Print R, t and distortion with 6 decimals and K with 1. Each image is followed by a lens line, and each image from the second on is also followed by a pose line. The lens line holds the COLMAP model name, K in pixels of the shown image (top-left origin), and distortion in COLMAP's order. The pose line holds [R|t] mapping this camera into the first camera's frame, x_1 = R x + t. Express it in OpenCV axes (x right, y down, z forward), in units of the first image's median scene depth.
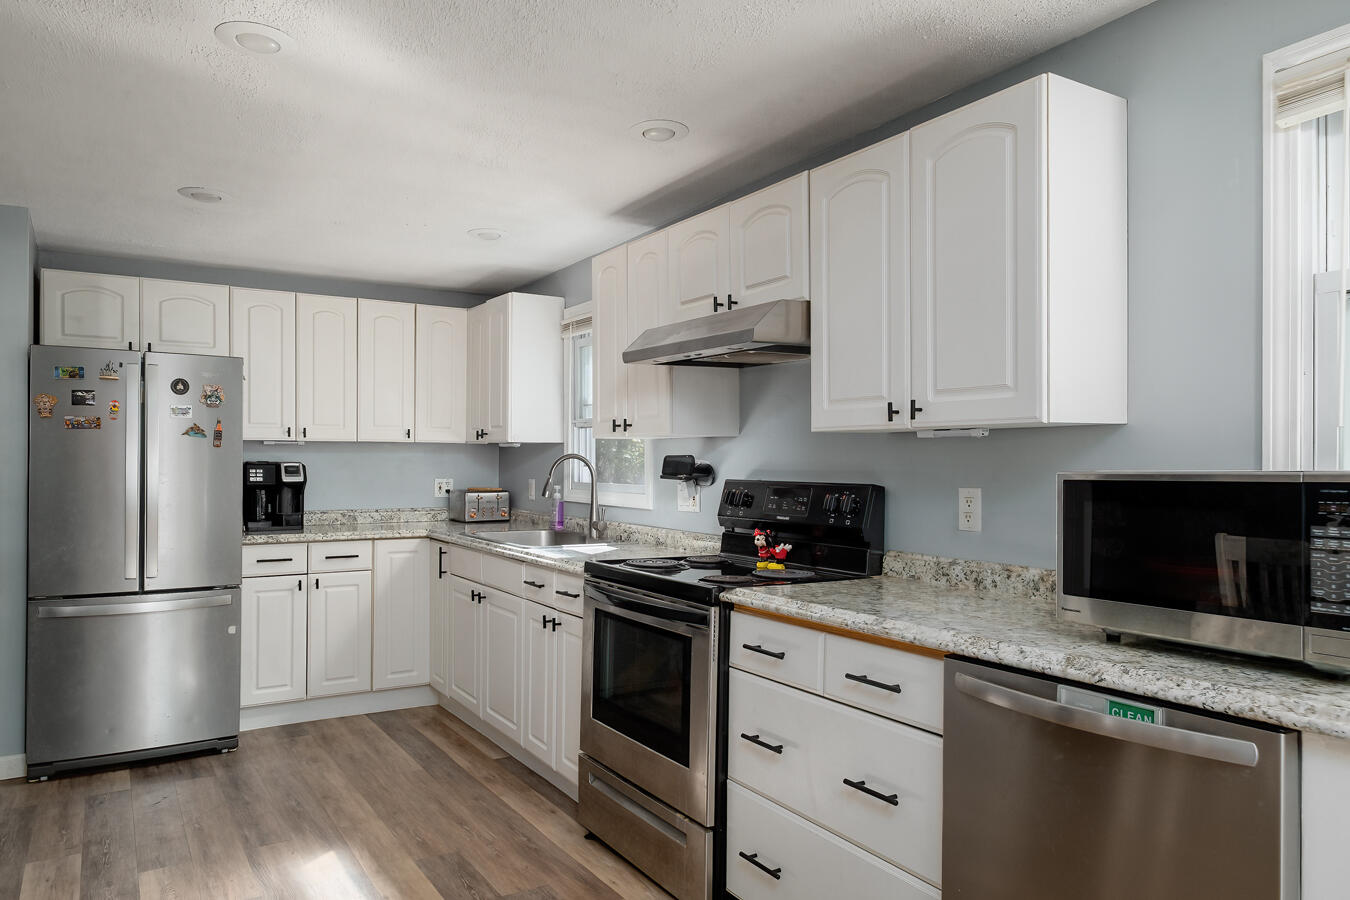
lens RADIAL K [[879.1, 0, 674.9], [0, 879.1, 459.6], [0, 0, 1]] dist [0.003951, 0.000411]
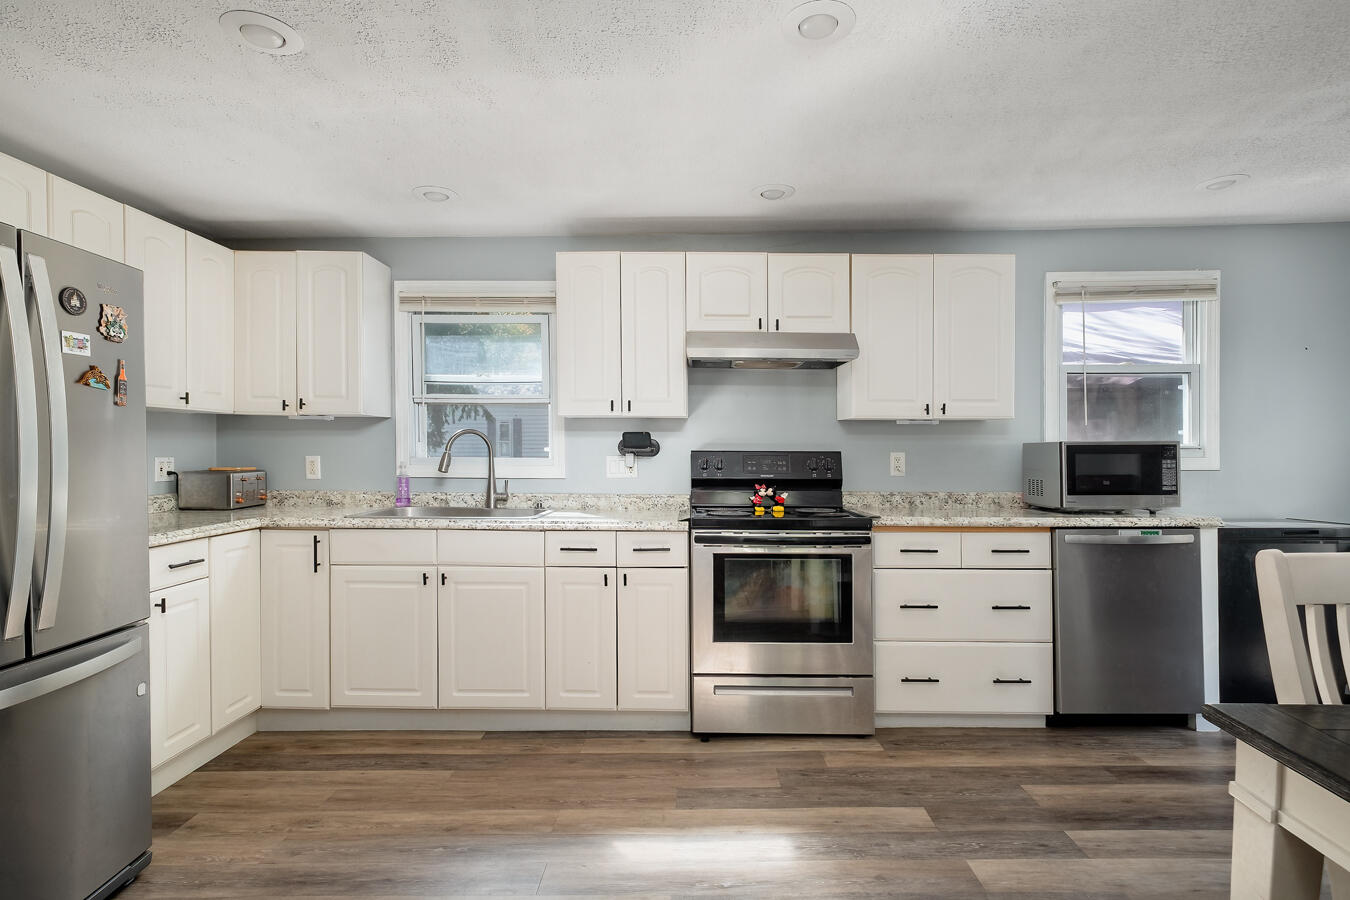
lens RADIAL K [[676.3, 0, 678.3], [0, 676.3, 447.0], [0, 0, 1]] dist [-0.000025, -0.000278]
pose [[0.549594, -0.000292, 0.835432, -0.755245], [-0.004211, 0.999986, 0.003120, 0.013145], [-0.835422, -0.005233, 0.549585, 0.427607]]
